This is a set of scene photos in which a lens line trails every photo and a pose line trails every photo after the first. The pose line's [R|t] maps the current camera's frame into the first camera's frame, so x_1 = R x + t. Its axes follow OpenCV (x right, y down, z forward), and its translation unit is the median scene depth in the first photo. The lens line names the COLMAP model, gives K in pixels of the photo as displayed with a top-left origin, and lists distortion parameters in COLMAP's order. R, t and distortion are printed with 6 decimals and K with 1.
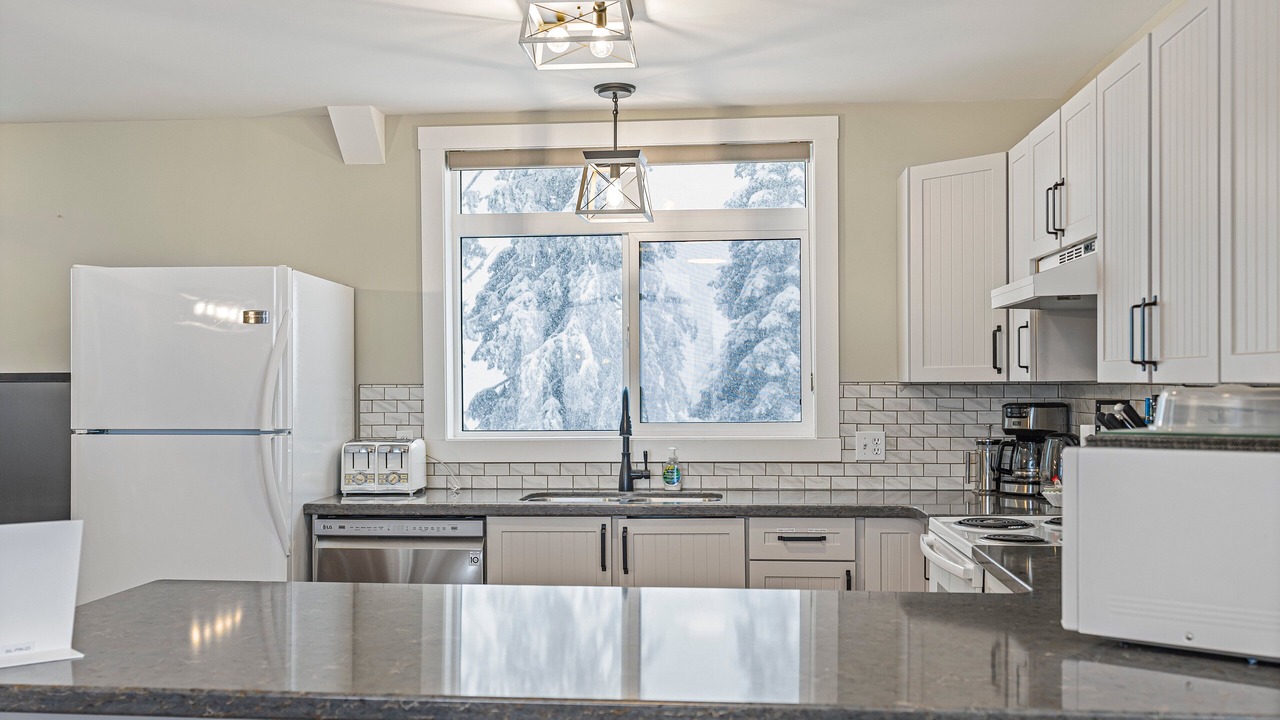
lens RADIAL K [[1263.7, 0, 636.3], [0, 1263.7, 367.3], [0, 0, 1]] dist [-0.006199, 0.000000]
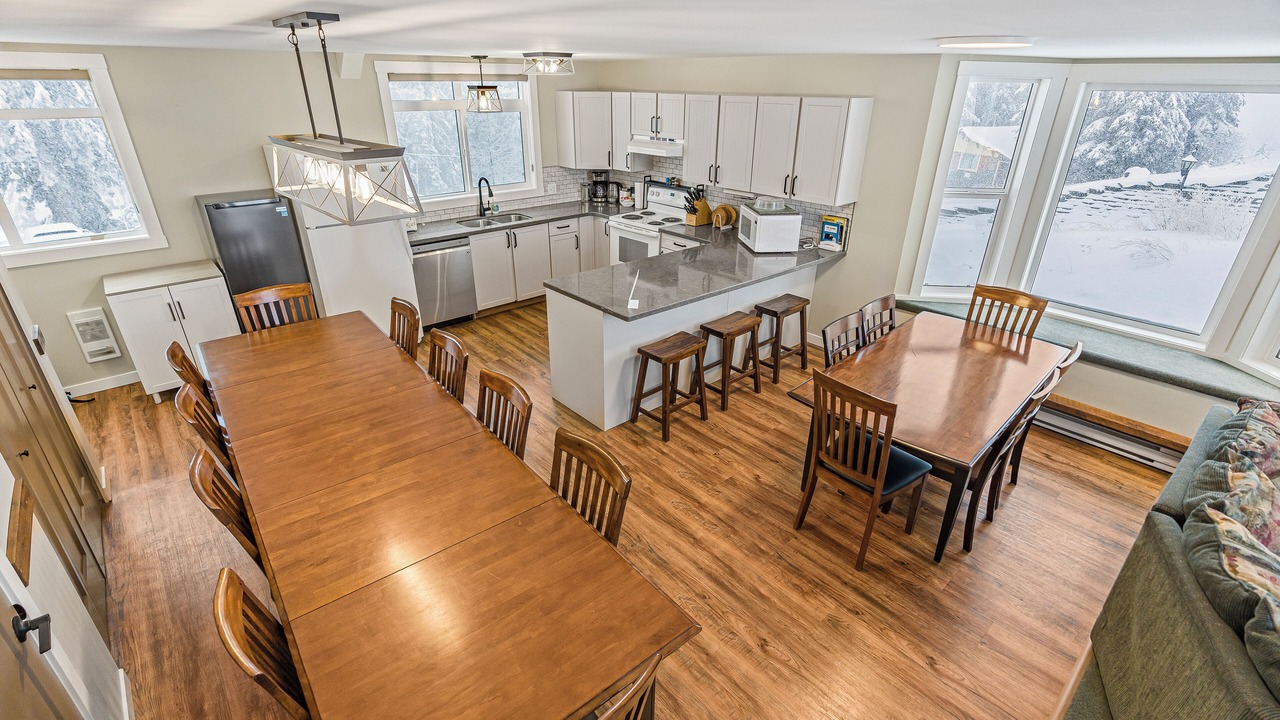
lens RADIAL K [[596.9, 0, 637.2], [0, 596.9, 360.2], [0, 0, 1]] dist [-0.009688, 0.001978]
pose [[0.690229, -0.298434, 0.659183, -0.717079], [-0.018873, 0.903253, 0.428694, -0.178639], [-0.723345, -0.308337, 0.617819, -0.128372]]
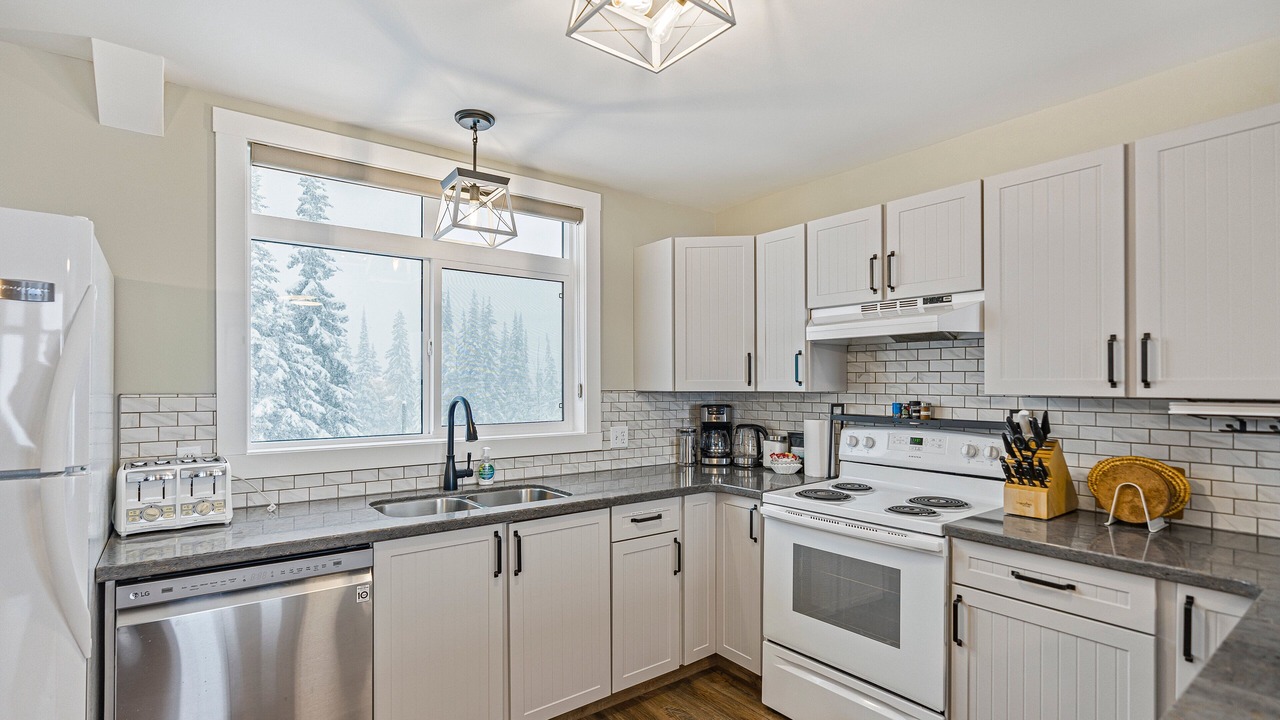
lens RADIAL K [[596.9, 0, 641.2], [0, 596.9, 375.7], [0, 0, 1]] dist [-0.009688, 0.001978]
pose [[0.737674, 0.015808, 0.674972, -0.239077], [-0.013409, 0.999872, -0.008763, 0.000528], [-0.675024, -0.002586, 0.737791, 0.503383]]
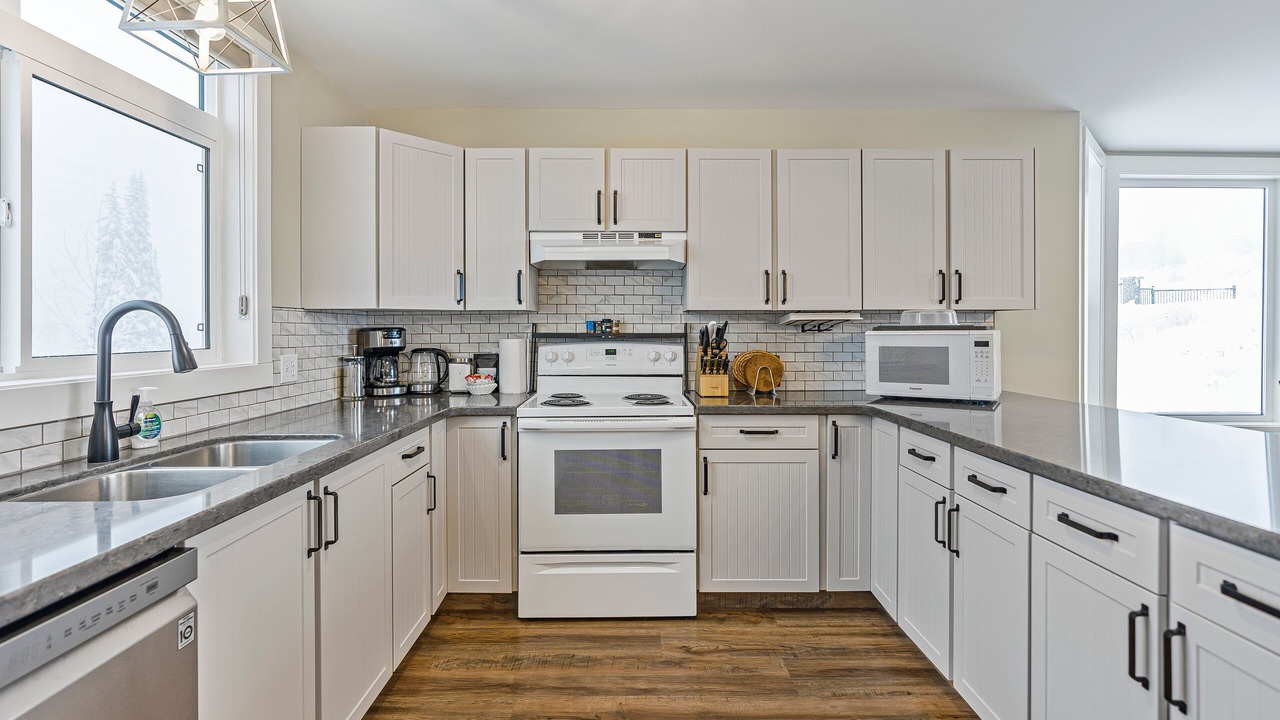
lens RADIAL K [[596.9, 0, 632.6], [0, 596.9, 319.3], [0, 0, 1]] dist [-0.009688, 0.001978]
pose [[-0.084215, 0.022607, 0.996191, -0.336223], [-0.008968, 0.999685, -0.023444, 0.030387], [-0.996407, -0.010908, -0.083986, 0.757455]]
